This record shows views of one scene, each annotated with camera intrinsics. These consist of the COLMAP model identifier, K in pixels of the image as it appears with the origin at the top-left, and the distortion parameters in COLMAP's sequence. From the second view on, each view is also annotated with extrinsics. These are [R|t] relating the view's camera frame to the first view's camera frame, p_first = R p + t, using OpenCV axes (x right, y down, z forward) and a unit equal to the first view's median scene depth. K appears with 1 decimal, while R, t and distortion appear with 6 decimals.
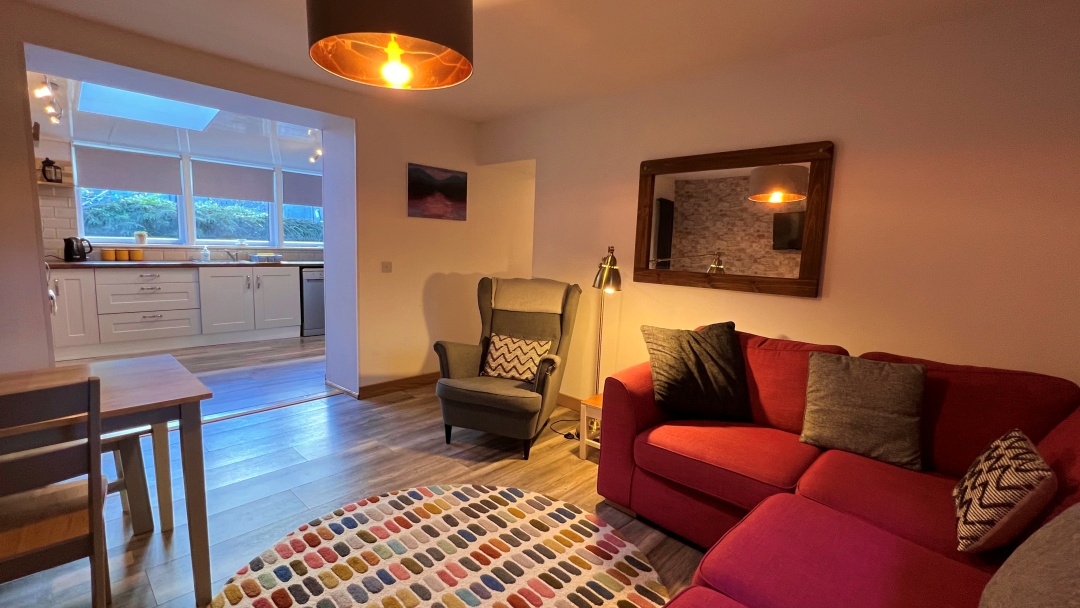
lens RADIAL K [[468.5, 0, 542.4], [0, 468.5, 299.0], [0, 0, 1]] dist [-0.002313, 0.001329]
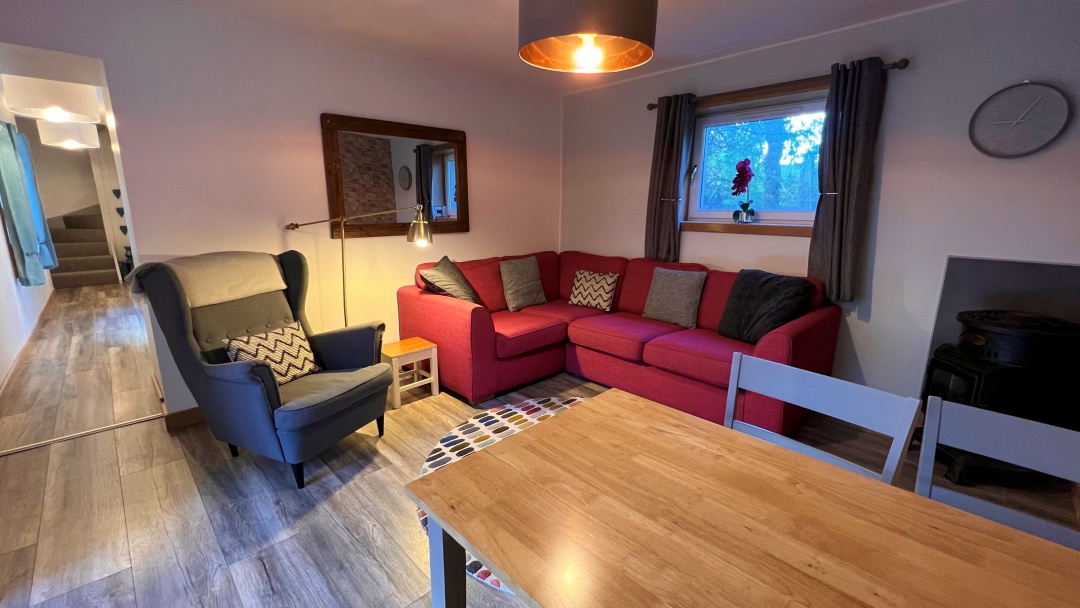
lens RADIAL K [[443.8, 0, 533.4], [0, 443.8, 303.4], [0, 0, 1]] dist [-0.003215, -0.000222]
pose [[0.056796, -0.250875, 0.966352, -1.089151], [0.114765, 0.963139, 0.243296, -0.130290], [-0.991768, 0.097085, 0.083494, 0.787354]]
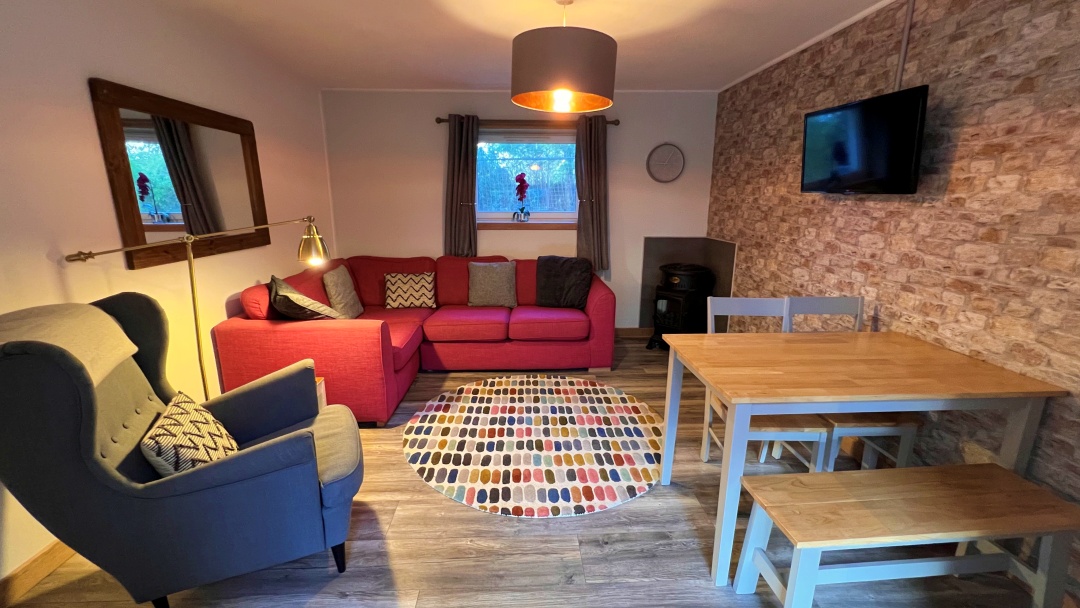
lens RADIAL K [[443.8, 0, 538.6], [0, 443.8, 302.1], [0, 0, 1]] dist [-0.003215, -0.000222]
pose [[-0.711814, -0.194245, 0.674974, -0.971118], [0.054955, 0.942649, 0.329231, -0.255756], [-0.700215, 0.271445, -0.660316, 1.556609]]
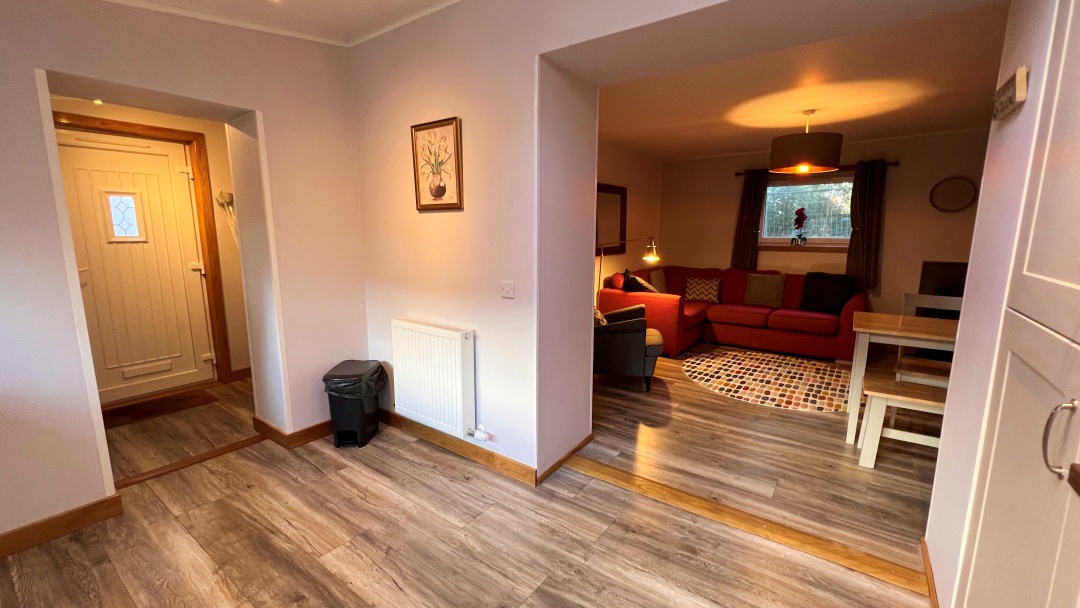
lens RADIAL K [[443.8, 0, 534.8], [0, 443.8, 306.6], [0, 0, 1]] dist [-0.003215, -0.000222]
pose [[-0.117465, -0.203629, 0.971976, -1.881689], [0.114247, 0.969482, 0.216914, -0.329388], [-0.986483, 0.136525, -0.090616, 1.970785]]
